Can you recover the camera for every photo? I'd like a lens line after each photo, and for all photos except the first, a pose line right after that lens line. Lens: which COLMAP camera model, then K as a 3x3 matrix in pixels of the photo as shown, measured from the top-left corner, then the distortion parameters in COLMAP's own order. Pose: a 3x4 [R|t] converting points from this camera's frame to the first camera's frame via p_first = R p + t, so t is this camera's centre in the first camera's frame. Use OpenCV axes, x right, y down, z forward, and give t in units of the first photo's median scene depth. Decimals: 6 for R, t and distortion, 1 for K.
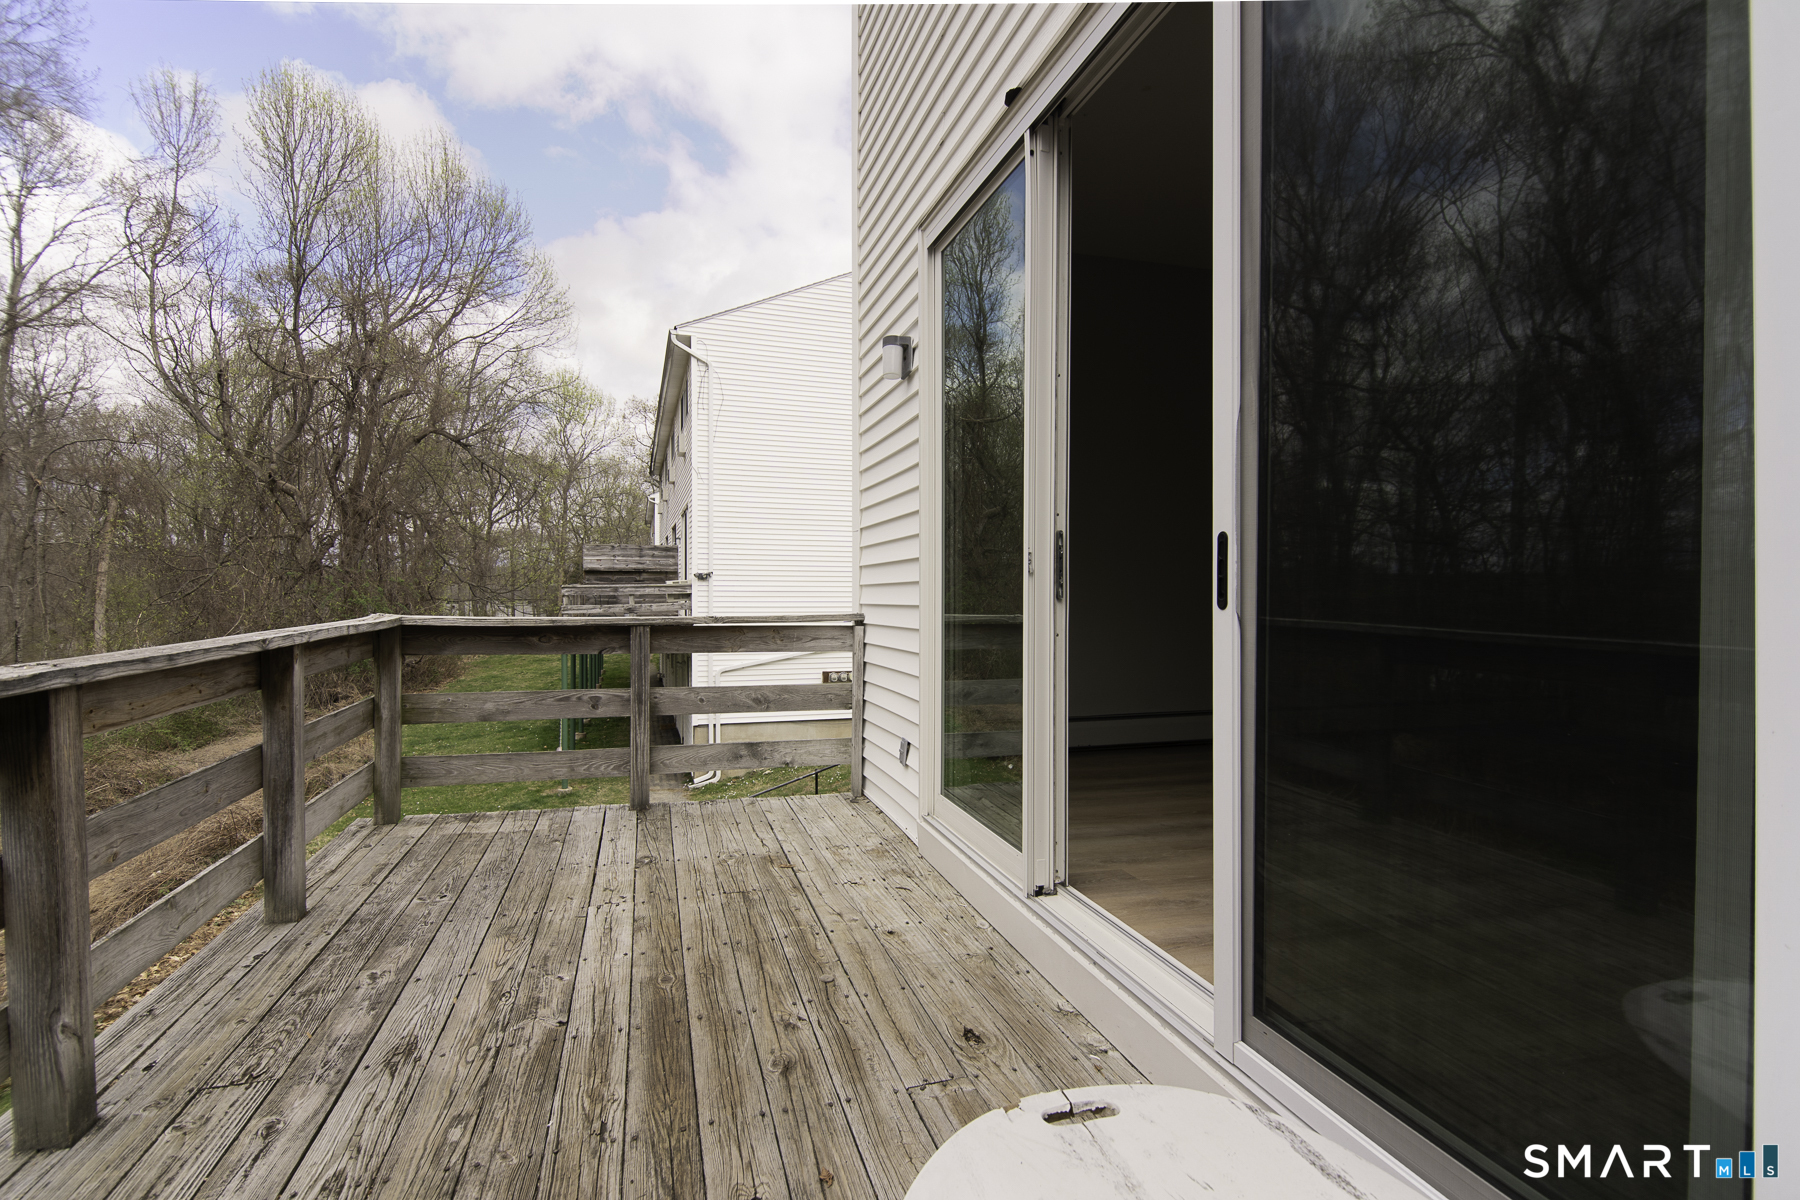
lens RADIAL K [[840.1, 0, 896.6], [0, 840.1, 568.3], [0, 0, 1]] dist [0.002003, -0.000419]
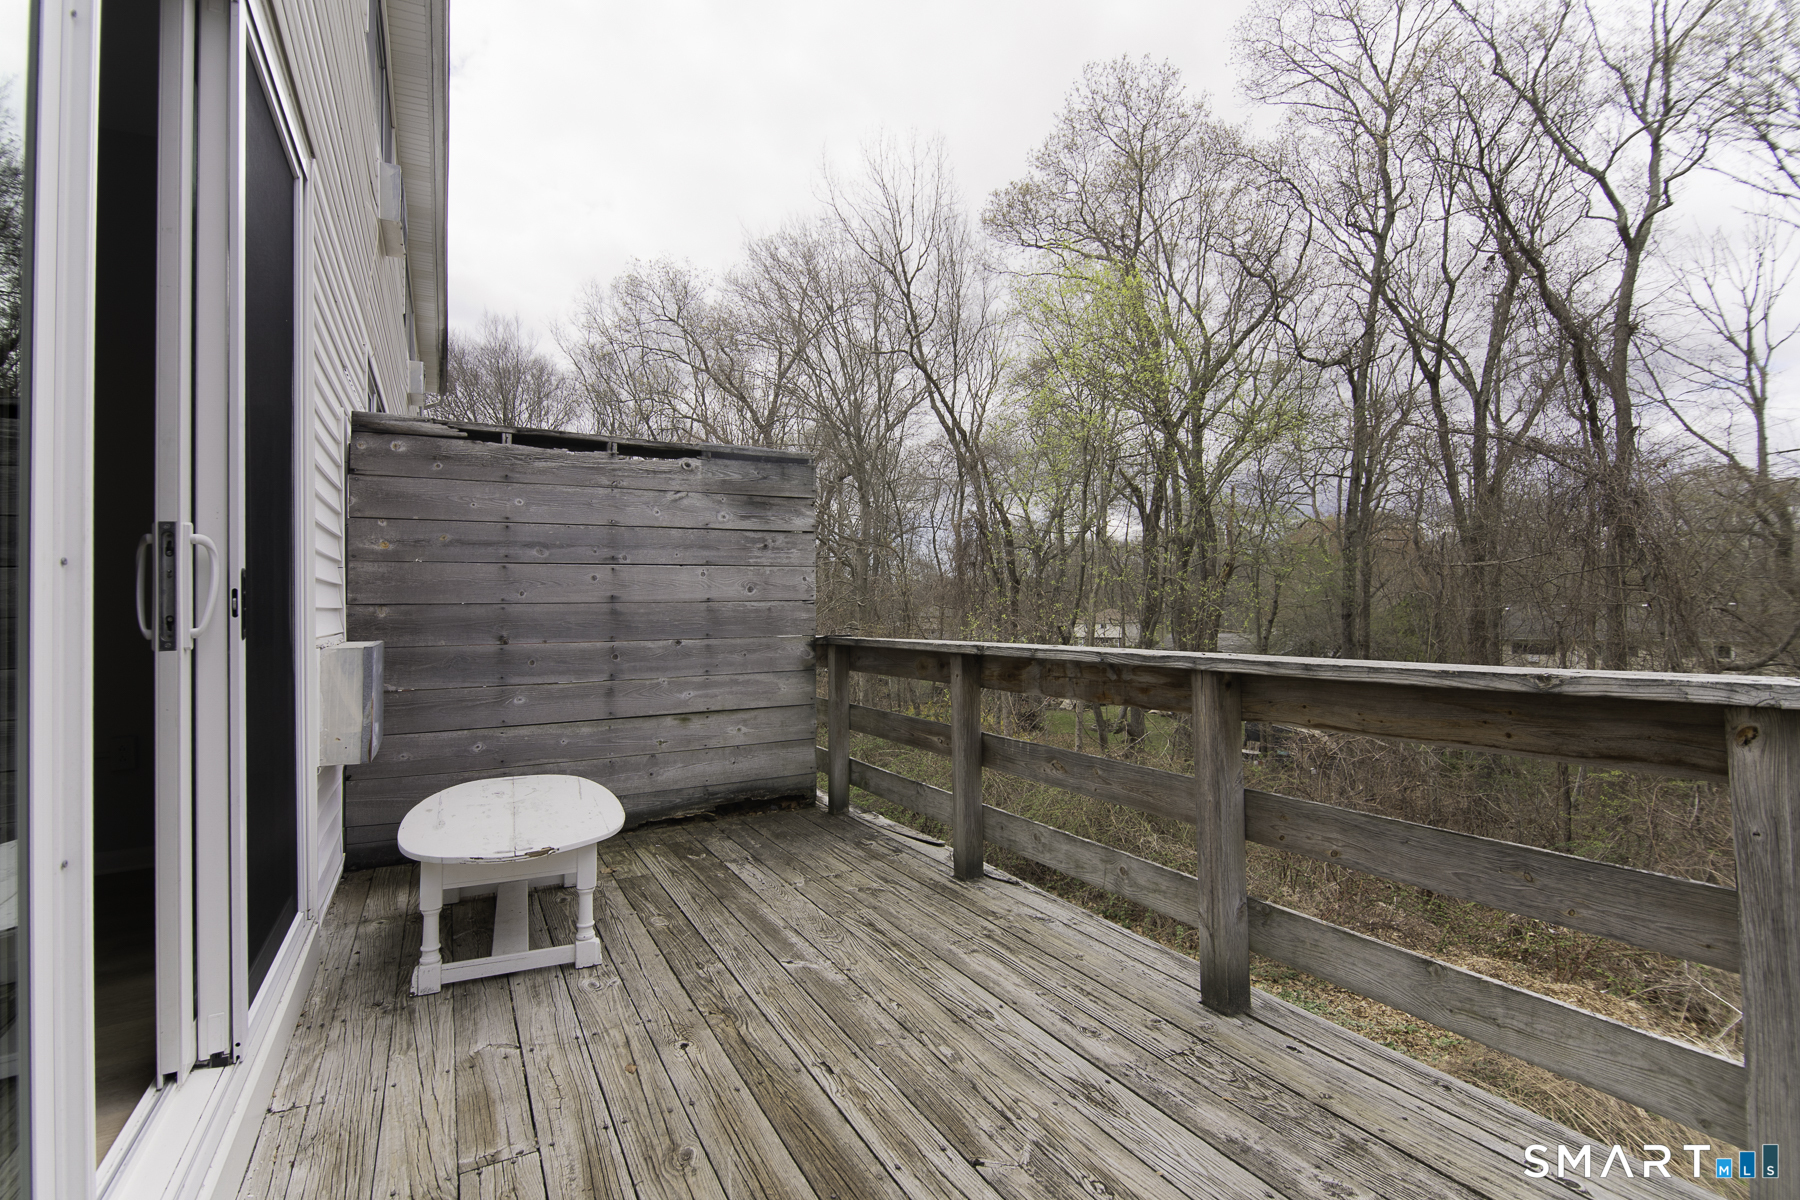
lens RADIAL K [[840.1, 0, 896.6], [0, 840.1, 568.3], [0, 0, 1]] dist [0.002003, -0.000419]
pose [[-0.979924, 0.012393, -0.198988, -0.192023], [0.025474, 0.997669, -0.063313, 0.041799], [0.197739, -0.067111, -0.977955, 1.953330]]
